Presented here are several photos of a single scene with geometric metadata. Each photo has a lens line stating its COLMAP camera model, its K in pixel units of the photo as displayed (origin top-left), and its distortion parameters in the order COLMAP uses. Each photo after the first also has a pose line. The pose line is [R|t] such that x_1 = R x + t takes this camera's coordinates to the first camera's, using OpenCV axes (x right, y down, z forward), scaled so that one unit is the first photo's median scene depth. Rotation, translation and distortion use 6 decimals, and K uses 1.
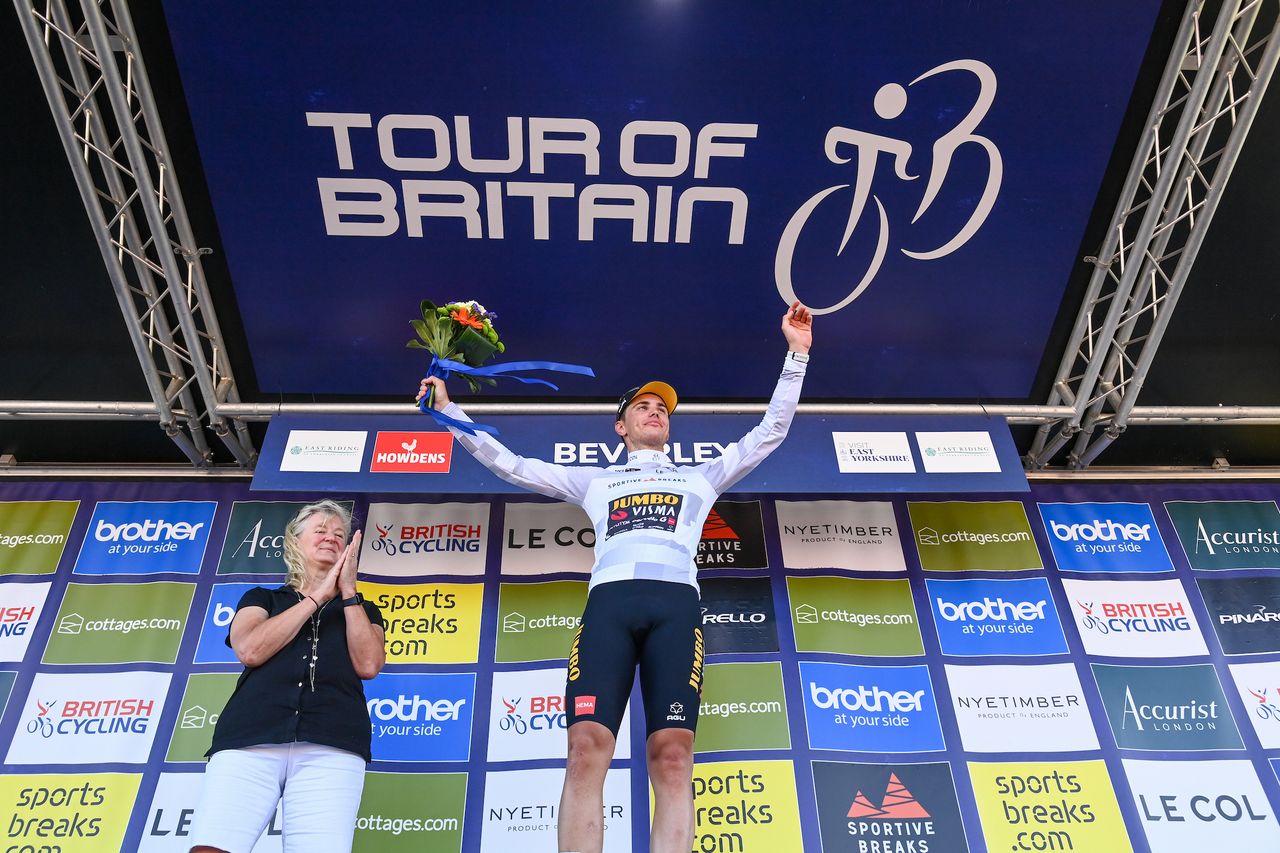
lens RADIAL K [[1188.1, 0, 642.1], [0, 1188.1, 452.8], [0, 0, 1]] dist [-0.044858, -0.002792]
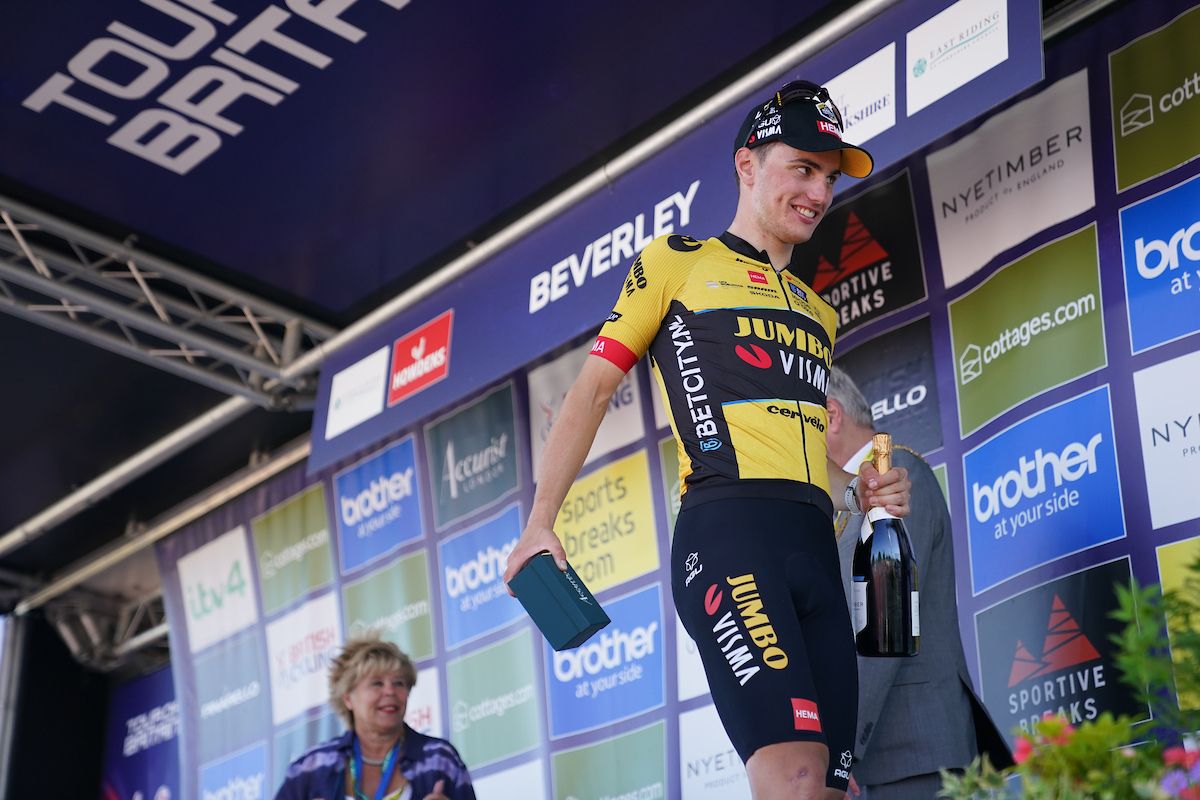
lens RADIAL K [[2228.4, 0, 600.0], [0, 2228.4, 400.0], [0, 0, 1]] dist [-0.004186, 0.304127]
pose [[0.602598, -0.307910, -0.736252, 0.956840], [0.502536, 0.863089, 0.050354, 0.008718], [0.619946, -0.400336, 0.674831, 0.120523]]
